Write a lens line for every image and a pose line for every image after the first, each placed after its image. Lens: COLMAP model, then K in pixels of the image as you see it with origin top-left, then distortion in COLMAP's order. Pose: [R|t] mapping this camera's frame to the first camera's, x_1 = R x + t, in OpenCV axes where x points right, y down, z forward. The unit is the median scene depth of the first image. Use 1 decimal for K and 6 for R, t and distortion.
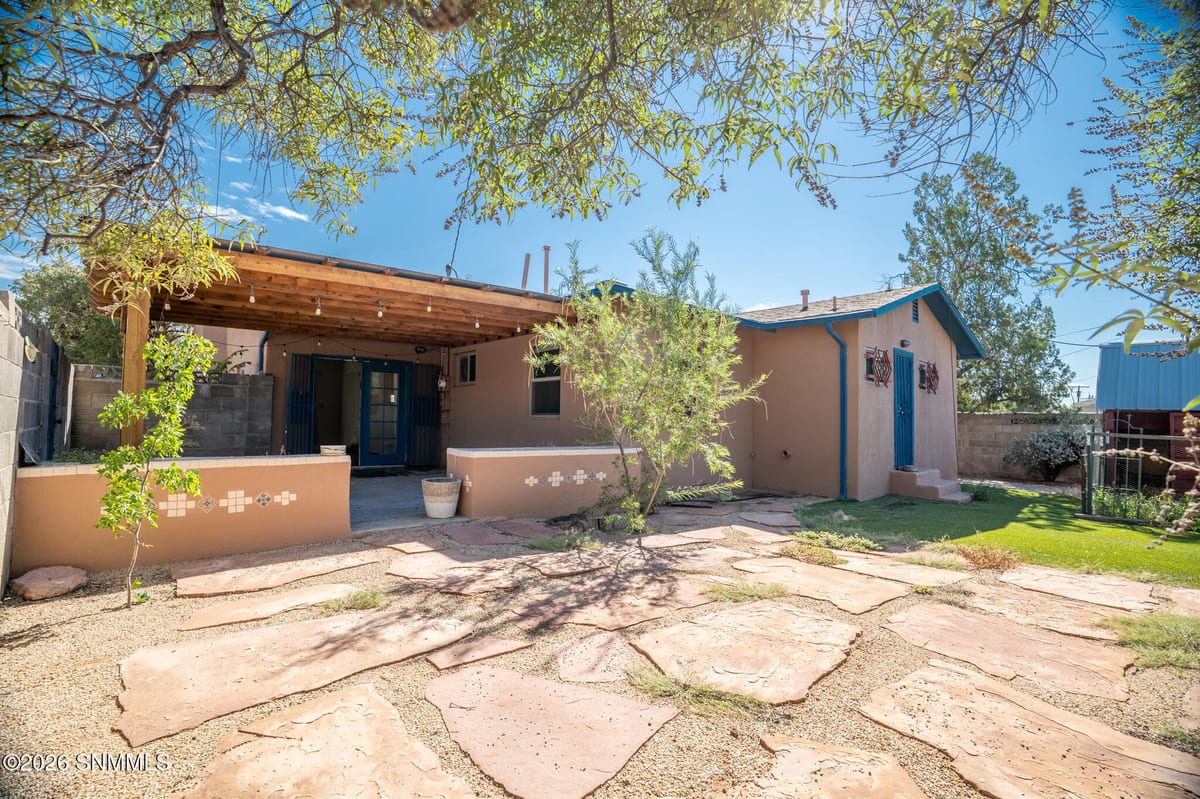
lens RADIAL K [[557.8, 0, 593.5], [0, 557.8, 343.8], [0, 0, 1]] dist [-0.025447, 0.001850]
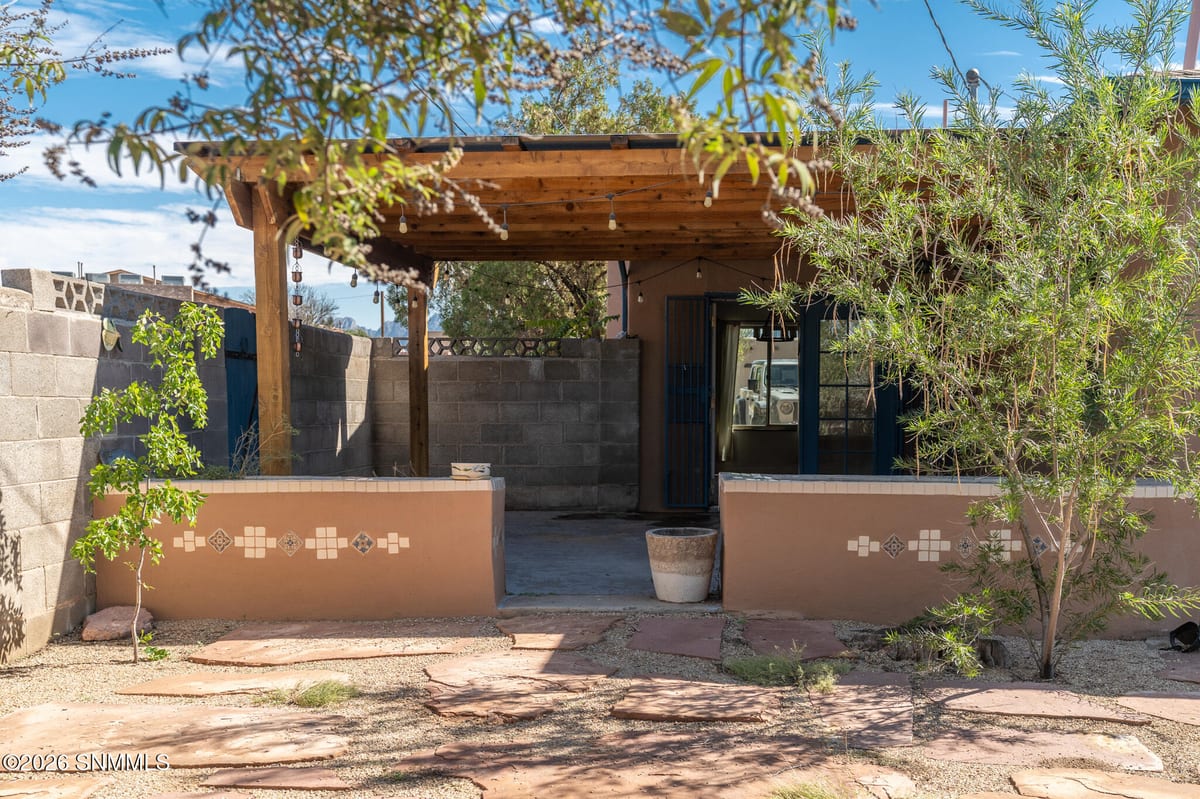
lens RADIAL K [[1222.3, 0, 599.7], [0, 1222.3, 401.6], [0, 0, 1]] dist [-0.008686, 0.000000]
pose [[0.740625, -0.011452, -0.671821, 0.705040], [0.097256, 0.991153, 0.090321, 0.015893], [0.664843, -0.132233, 0.735186, 0.175557]]
